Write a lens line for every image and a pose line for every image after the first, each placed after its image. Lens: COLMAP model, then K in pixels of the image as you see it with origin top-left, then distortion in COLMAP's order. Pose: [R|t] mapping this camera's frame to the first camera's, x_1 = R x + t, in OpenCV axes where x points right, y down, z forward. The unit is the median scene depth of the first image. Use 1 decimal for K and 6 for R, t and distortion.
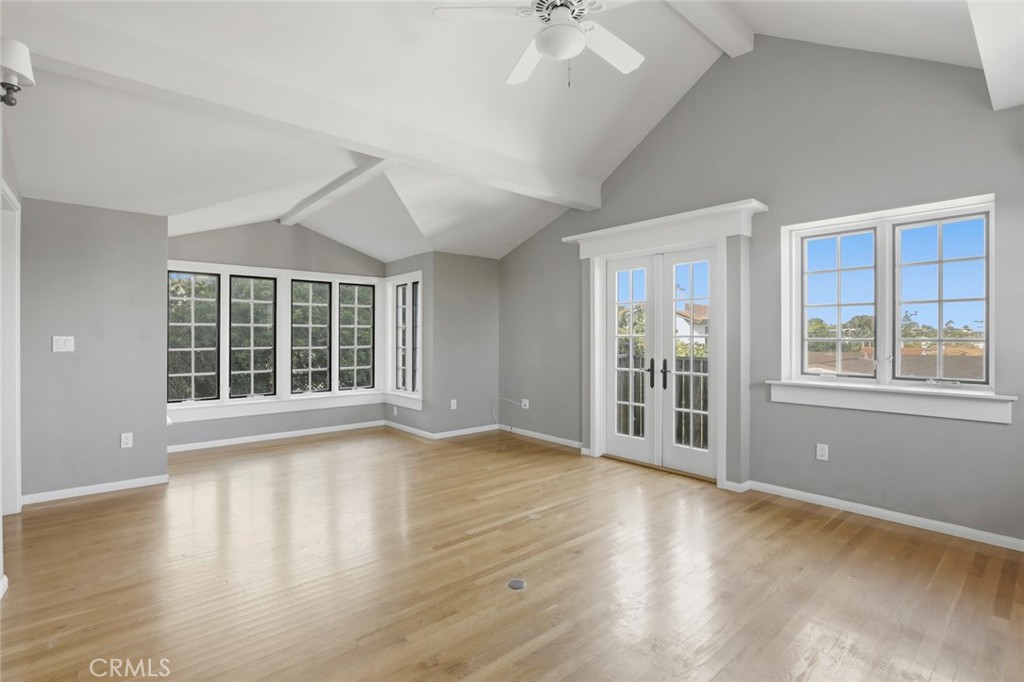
lens RADIAL K [[470.8, 0, 513.1], [0, 470.8, 338.8], [0, 0, 1]] dist [-0.010883, 0.000131]
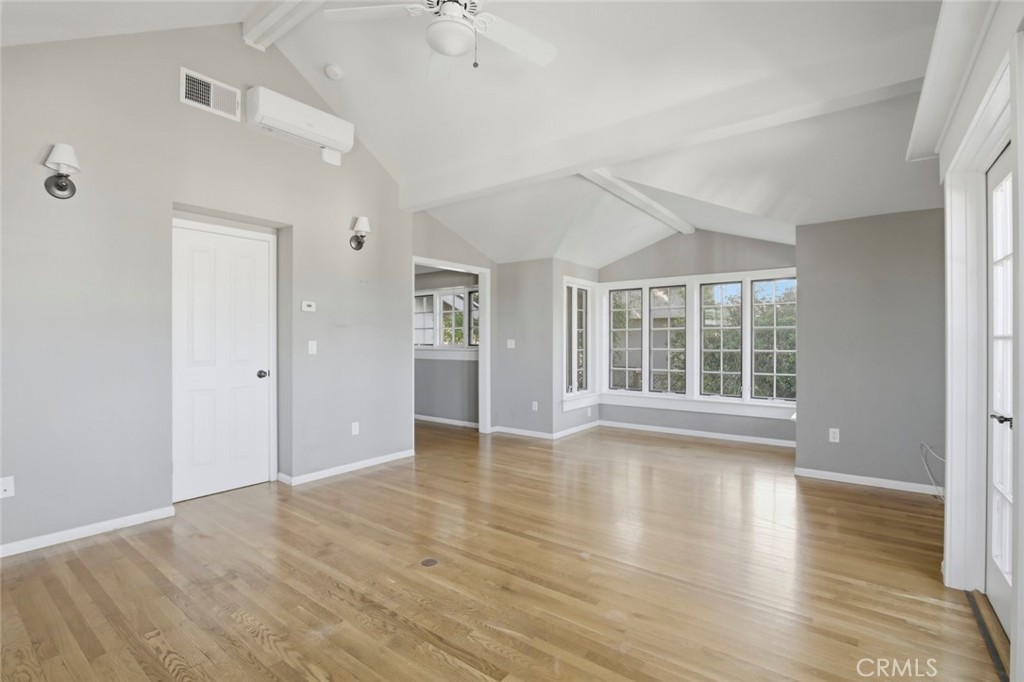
lens RADIAL K [[470.8, 0, 513.0], [0, 470.8, 344.9], [0, 0, 1]] dist [-0.010883, 0.000131]
pose [[0.196263, 0.004917, -0.980539, 0.487945], [0.004720, 0.999971, 0.005959, -0.000287], [0.980540, -0.005798, 0.196234, 0.418242]]
